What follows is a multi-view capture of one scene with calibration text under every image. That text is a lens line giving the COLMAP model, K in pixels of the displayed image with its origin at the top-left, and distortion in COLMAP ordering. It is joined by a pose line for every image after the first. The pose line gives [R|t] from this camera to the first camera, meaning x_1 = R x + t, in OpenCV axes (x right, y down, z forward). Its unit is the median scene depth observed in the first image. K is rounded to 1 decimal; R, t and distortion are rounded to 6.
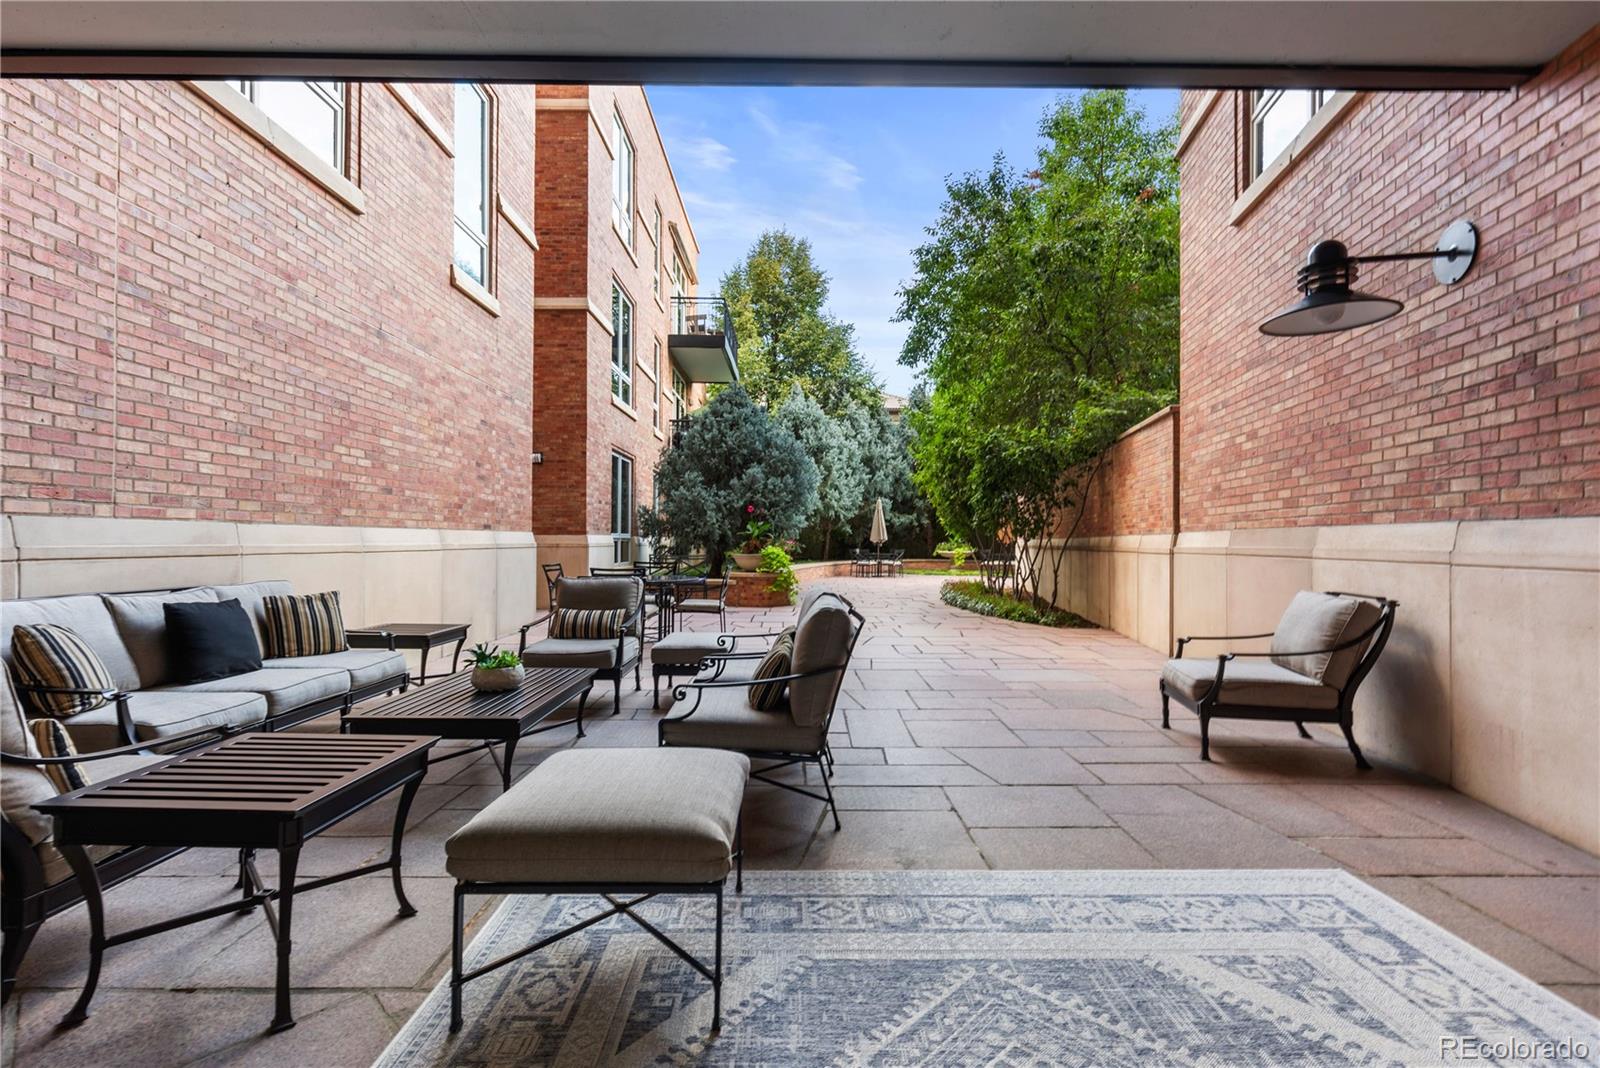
lens RADIAL K [[741.8, 0, 801.2], [0, 741.8, 525.5], [0, 0, 1]] dist [-0.000660, -0.000046]
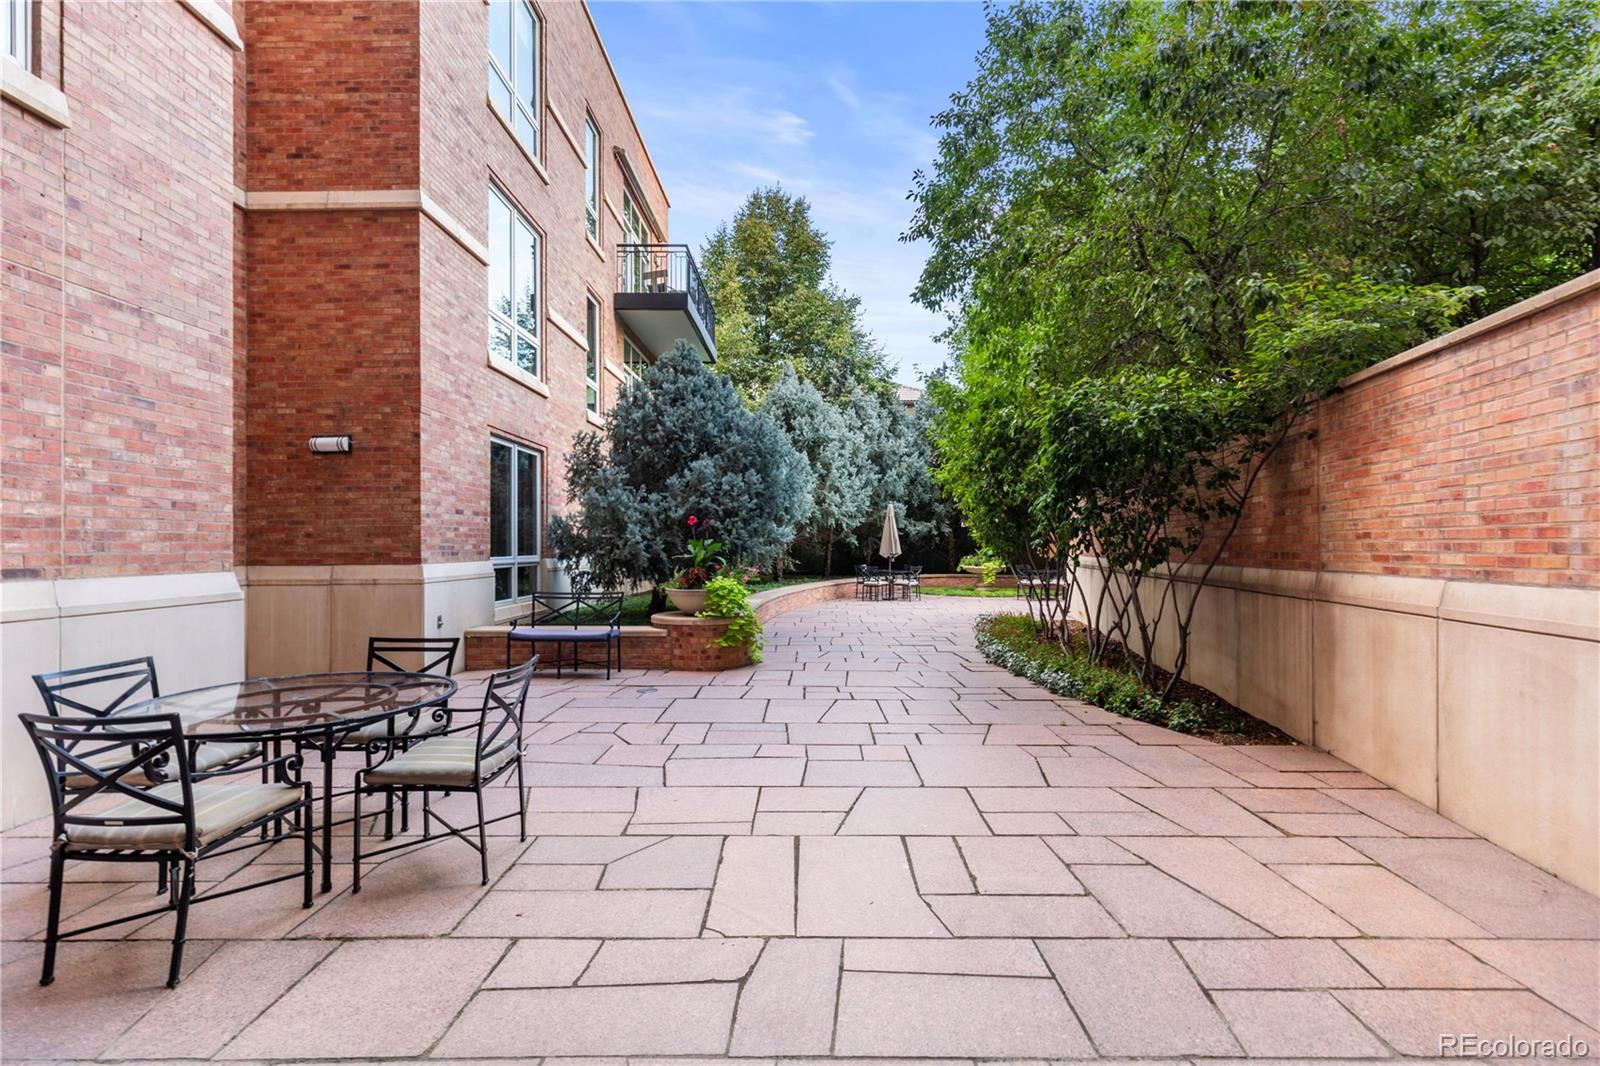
lens RADIAL K [[730.2, 0, 800.0], [0, 730.2, 533.0], [0, 0, 1]] dist [0.000180, -0.000180]
pose [[0.999666, -0.006179, -0.025094, 0.035746], [0.006295, 0.999970, 0.004567, -0.010644], [0.025065, -0.004724, 0.999675, 0.271673]]
